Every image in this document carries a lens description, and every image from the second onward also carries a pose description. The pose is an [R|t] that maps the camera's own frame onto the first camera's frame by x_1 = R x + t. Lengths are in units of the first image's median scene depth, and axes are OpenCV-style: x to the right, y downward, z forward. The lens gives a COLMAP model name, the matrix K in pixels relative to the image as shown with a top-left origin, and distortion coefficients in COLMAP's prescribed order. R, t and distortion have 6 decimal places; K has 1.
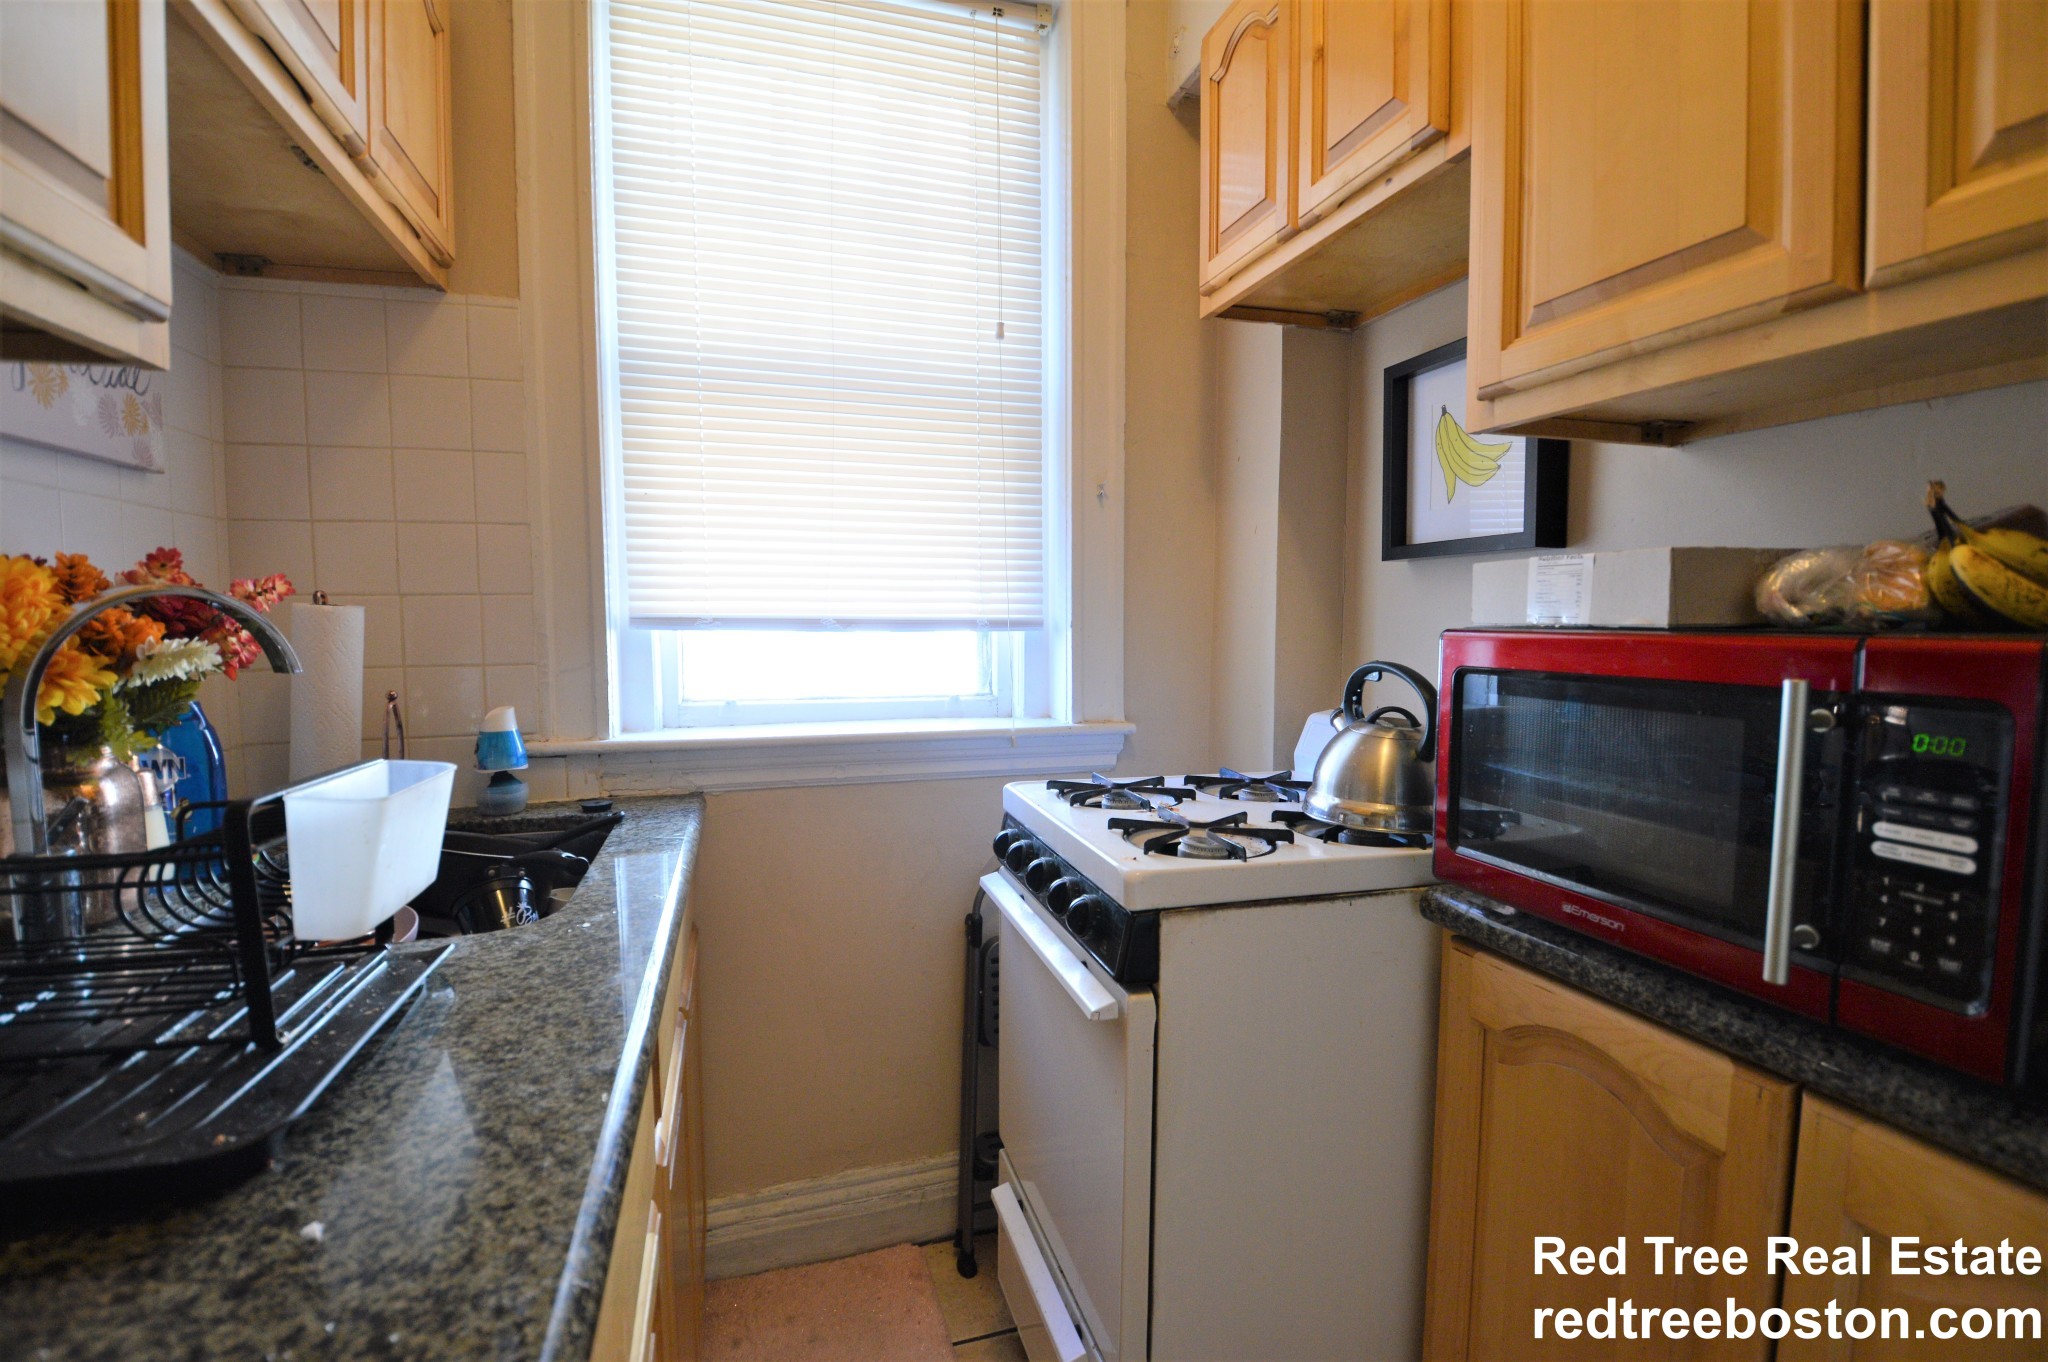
lens RADIAL K [[909.3, 0, 1013.7], [0, 909.3, 685.1], [0, 0, 1]] dist [0.026461, -0.027926]
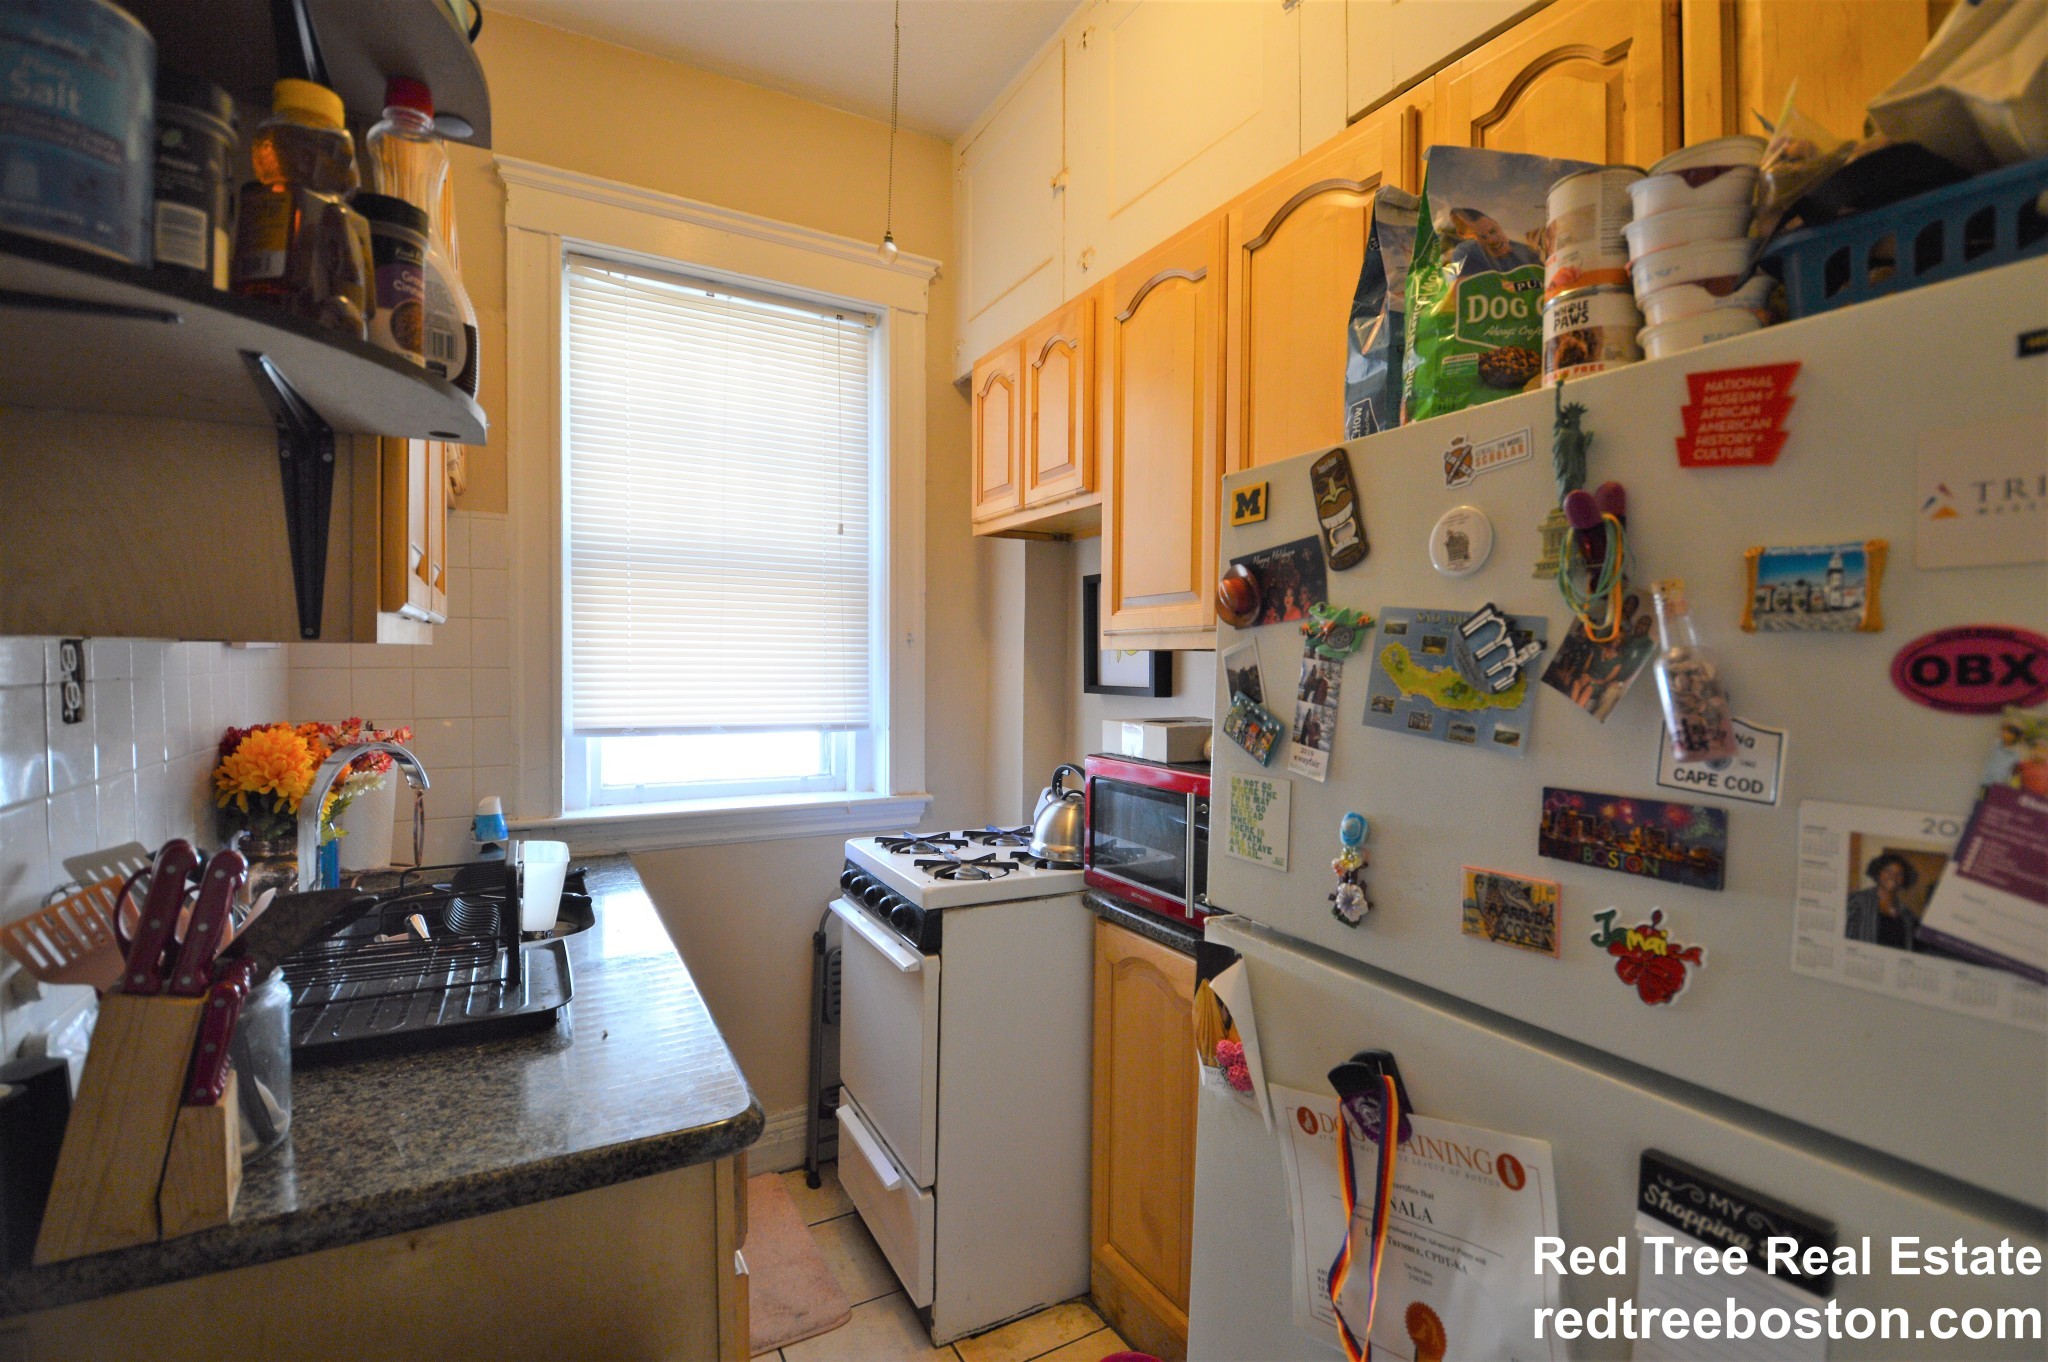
lens RADIAL K [[909.3, 0, 1013.7], [0, 909.3, 685.1], [0, 0, 1]] dist [0.026461, -0.027926]
pose [[0.977471, 0.005730, 0.210990, -0.062906], [0.004567, 0.998823, -0.048286, -0.080708], [-0.211018, 0.048162, 0.976295, -0.598648]]
